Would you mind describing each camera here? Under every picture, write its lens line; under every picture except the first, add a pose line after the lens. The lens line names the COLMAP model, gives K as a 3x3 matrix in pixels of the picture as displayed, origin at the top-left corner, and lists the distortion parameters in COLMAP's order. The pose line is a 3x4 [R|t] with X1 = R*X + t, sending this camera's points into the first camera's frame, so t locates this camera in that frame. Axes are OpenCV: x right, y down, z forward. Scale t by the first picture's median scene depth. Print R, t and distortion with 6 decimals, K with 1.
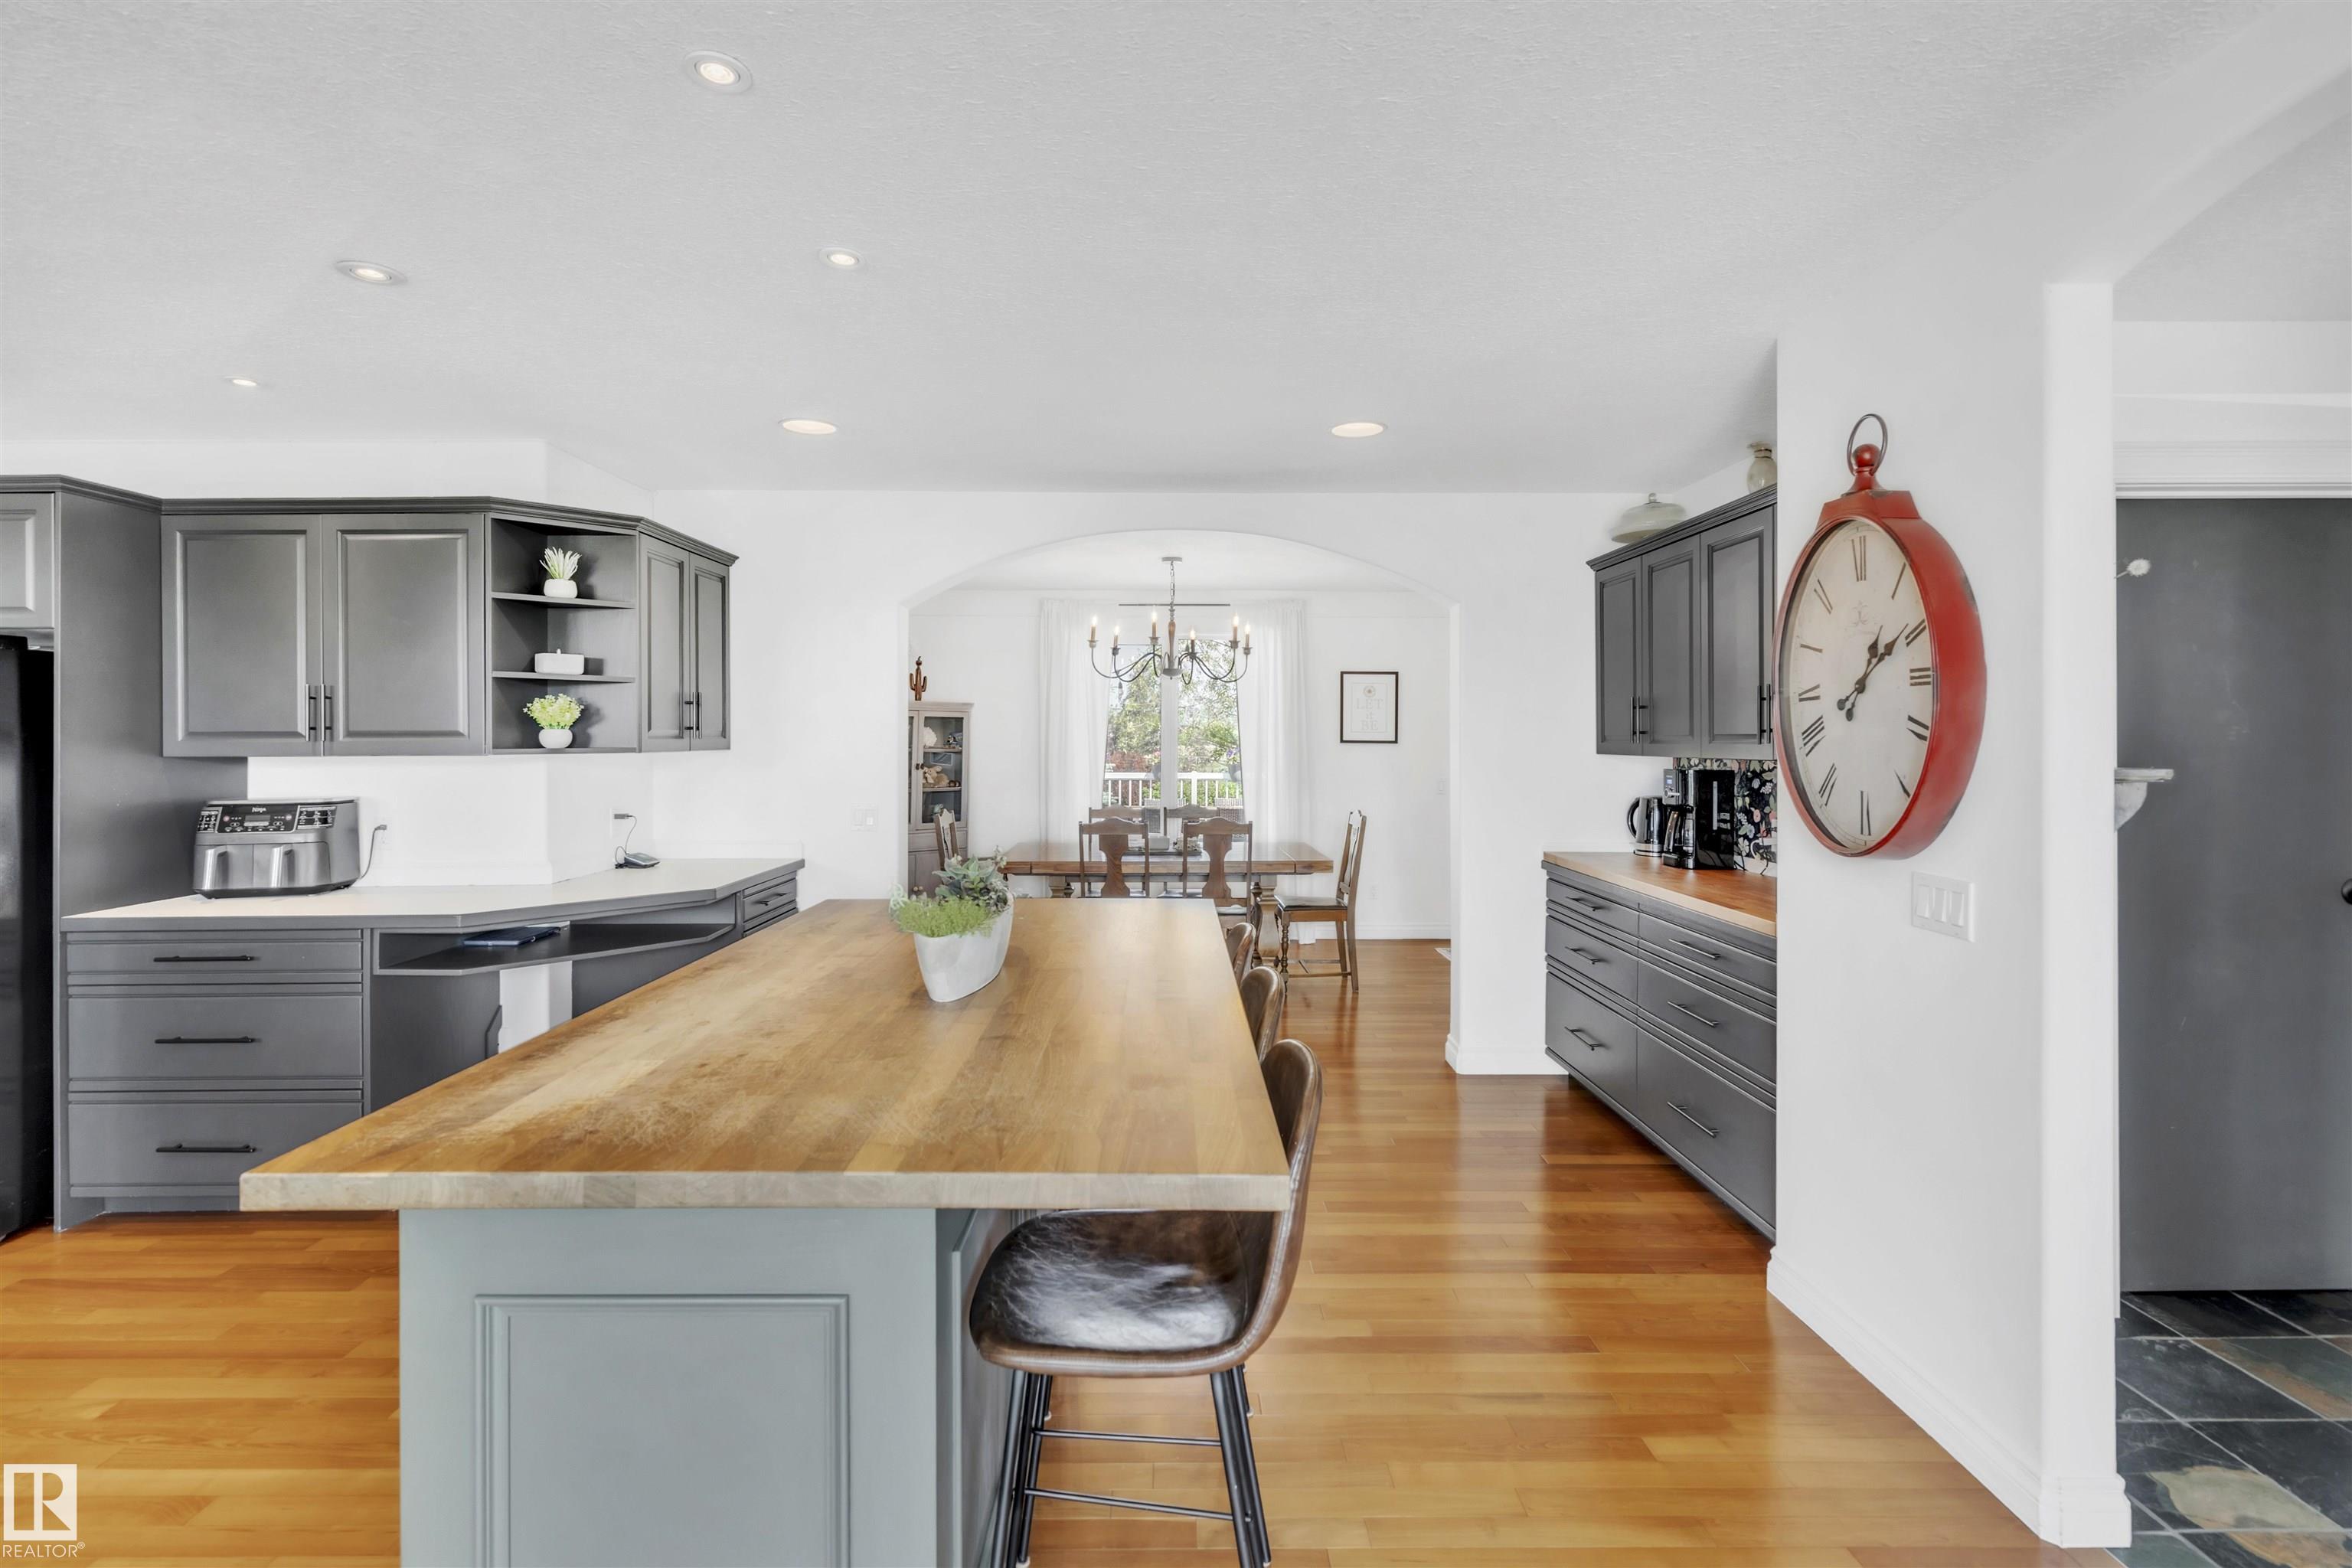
lens RADIAL K [[1075.4, 0, 1180.7], [0, 1075.4, 737.6], [0, 0, 1]] dist [-0.008026, 0.000541]
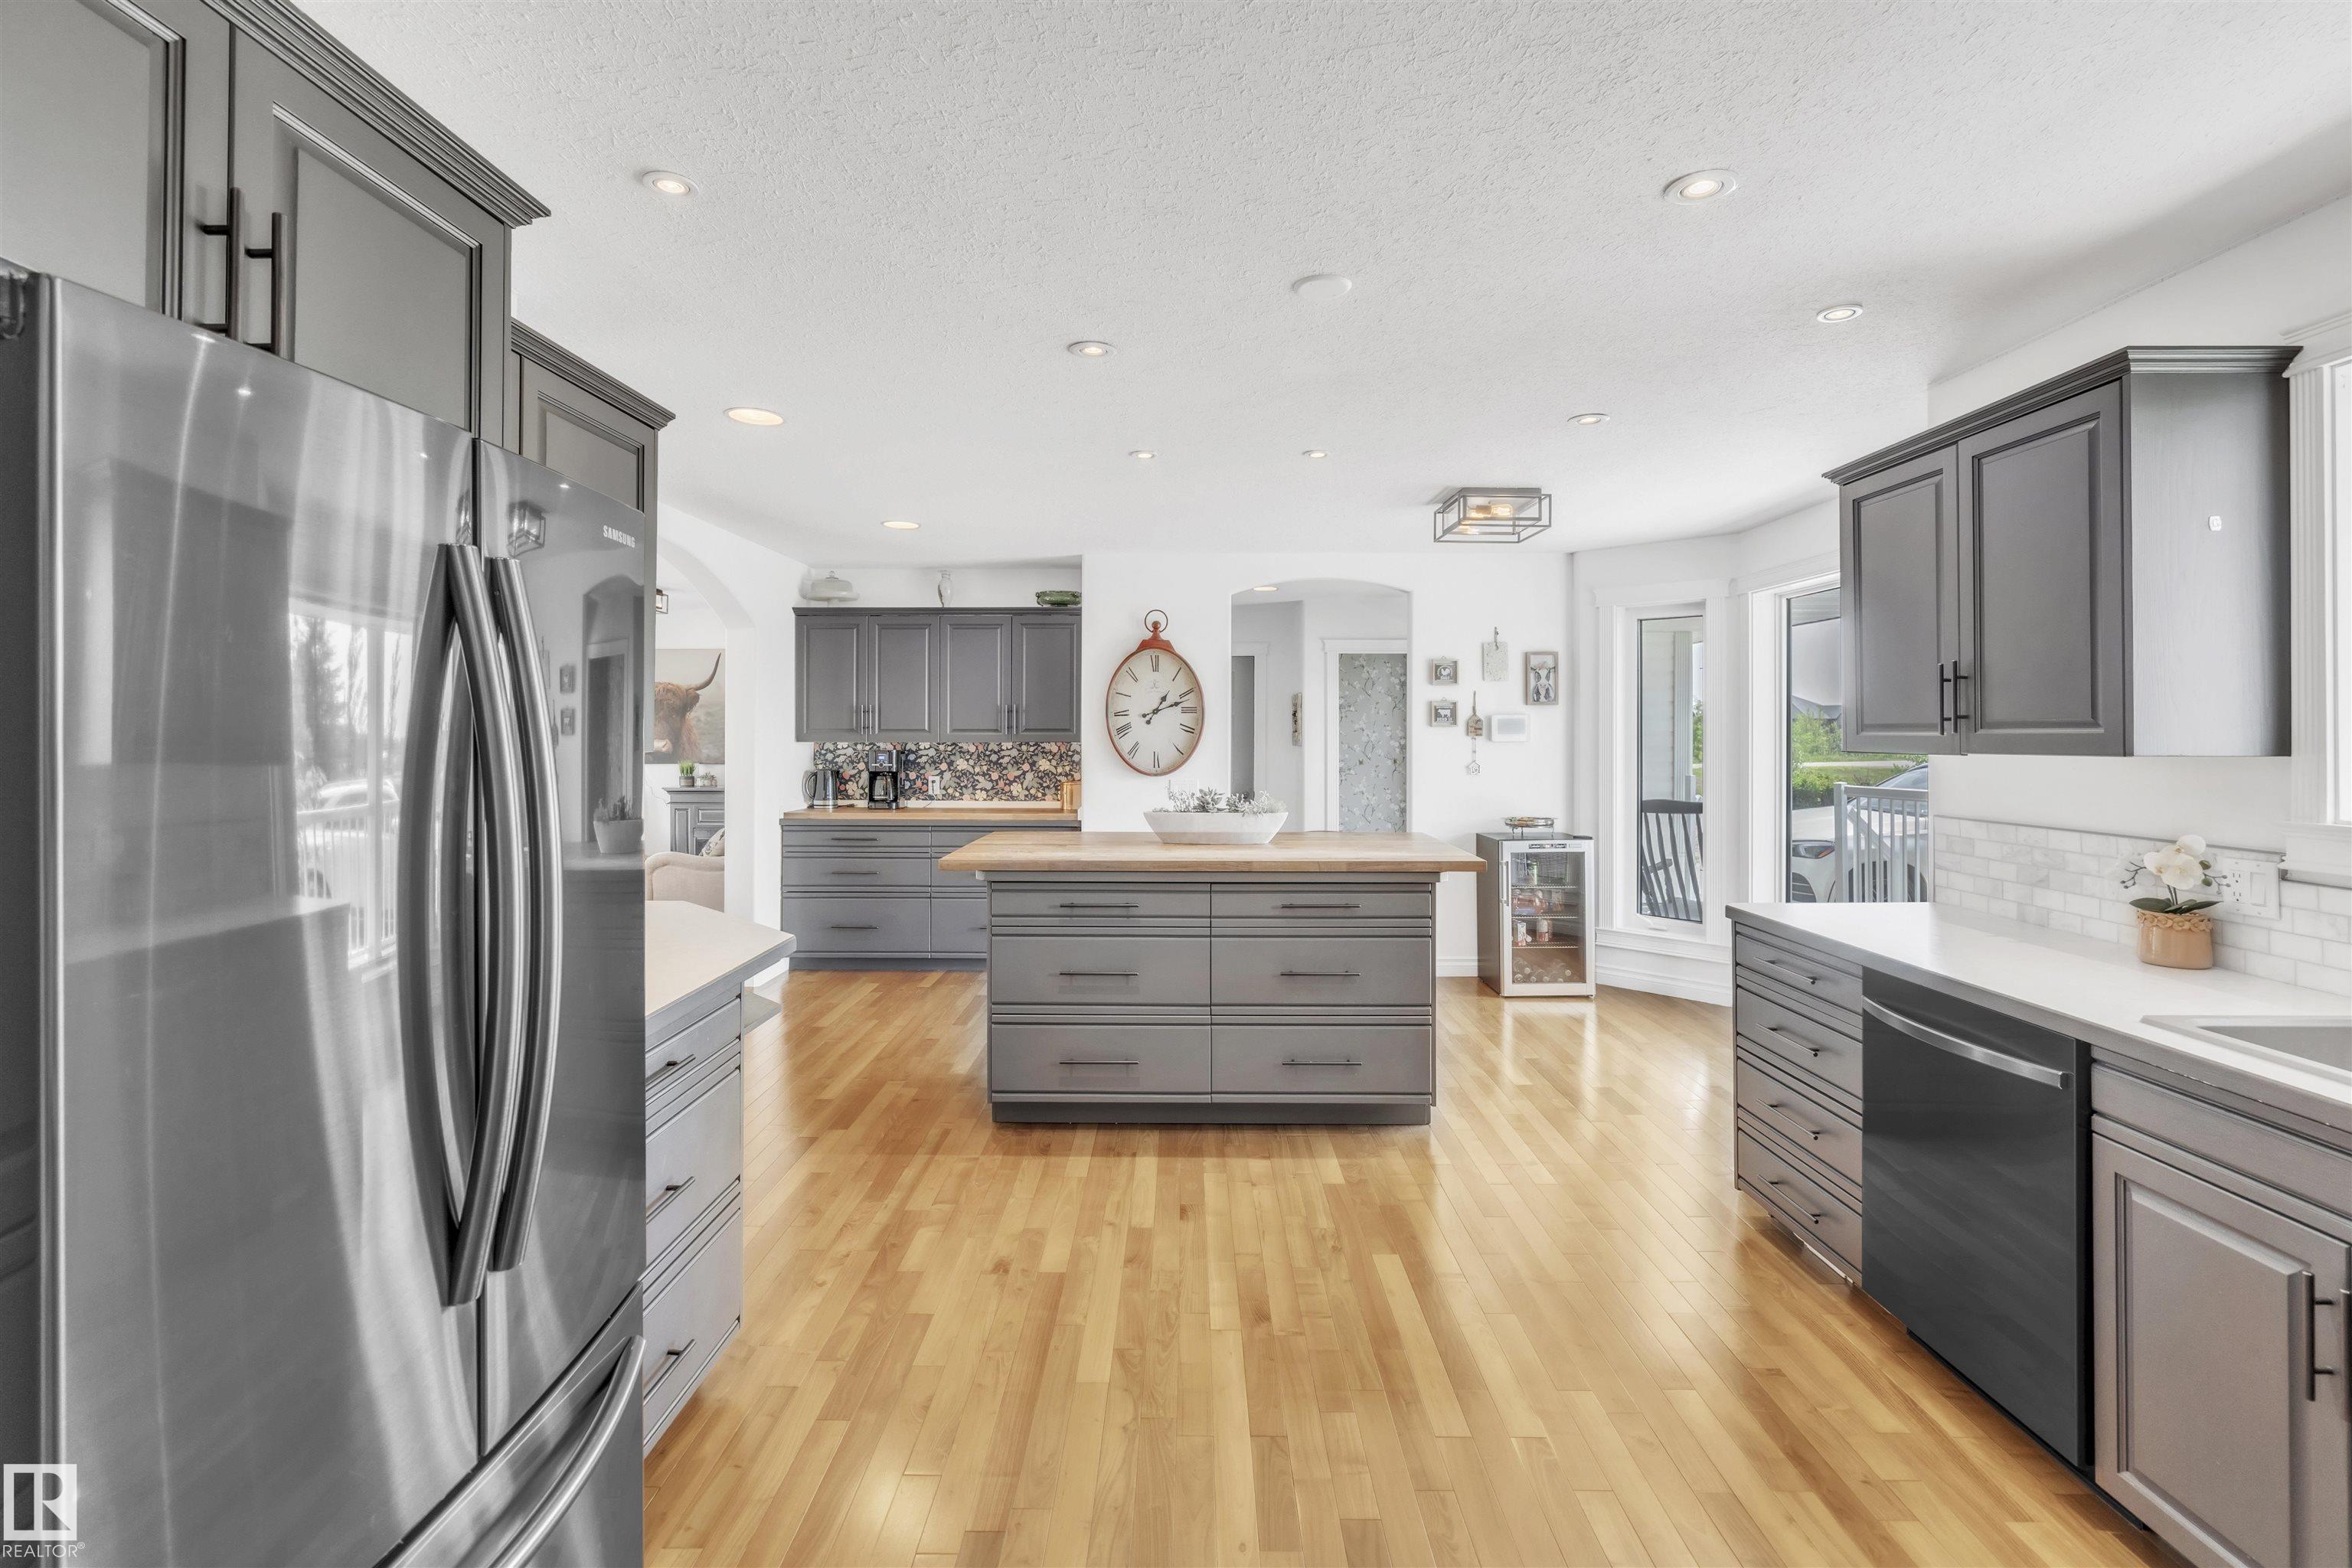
lens RADIAL K [[1071.0, 0, 1173.1], [0, 1071.0, 715.2], [0, 0, 1]] dist [-0.001970, 0.000059]
pose [[0.021297, 0.015758, 0.999649, -1.361350], [-0.001679, 0.999875, -0.015725, 0.001650], [-0.999772, -0.001344, 0.021320, 0.605452]]
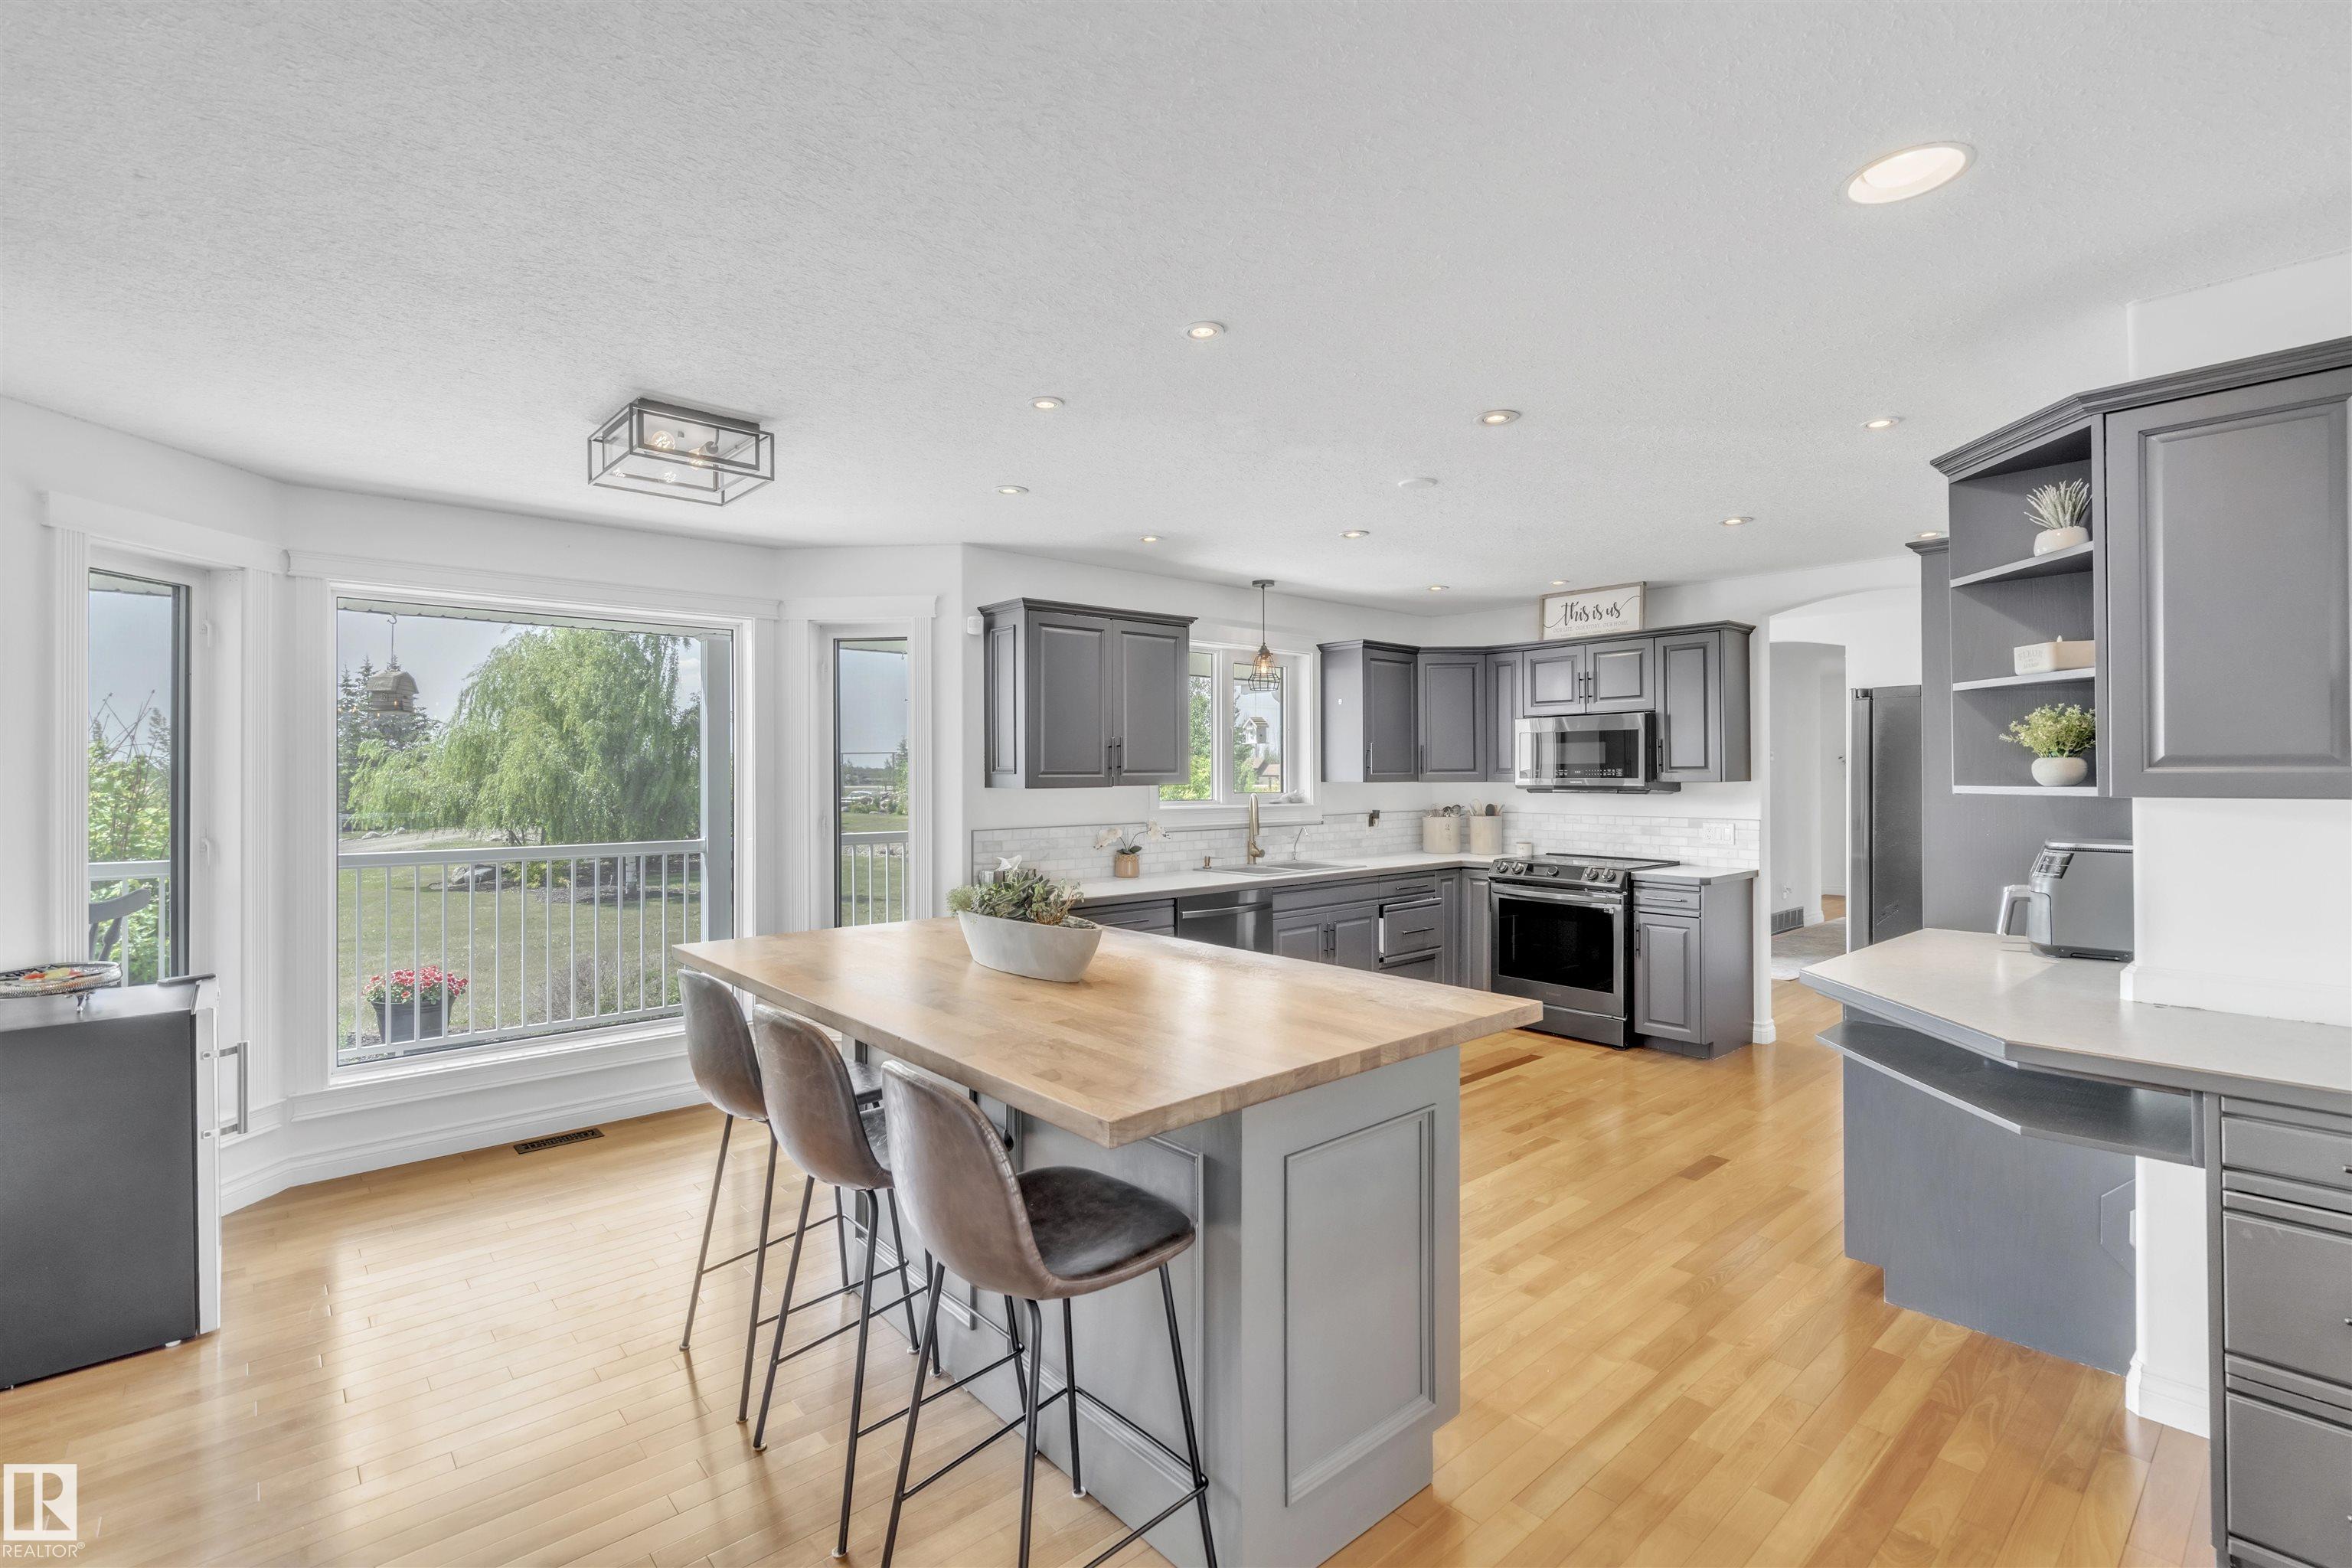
lens RADIAL K [[1062.8, 0, 1171.9], [0, 1062.8, 774.3], [0, 0, 1]] dist [-0.000084, 0.000852]
pose [[-0.759813, 0.004565, -0.650126, 0.266193], [0.005304, 0.999986, 0.000823, -0.000295], [0.650120, -0.002823, -0.759826, 1.187256]]
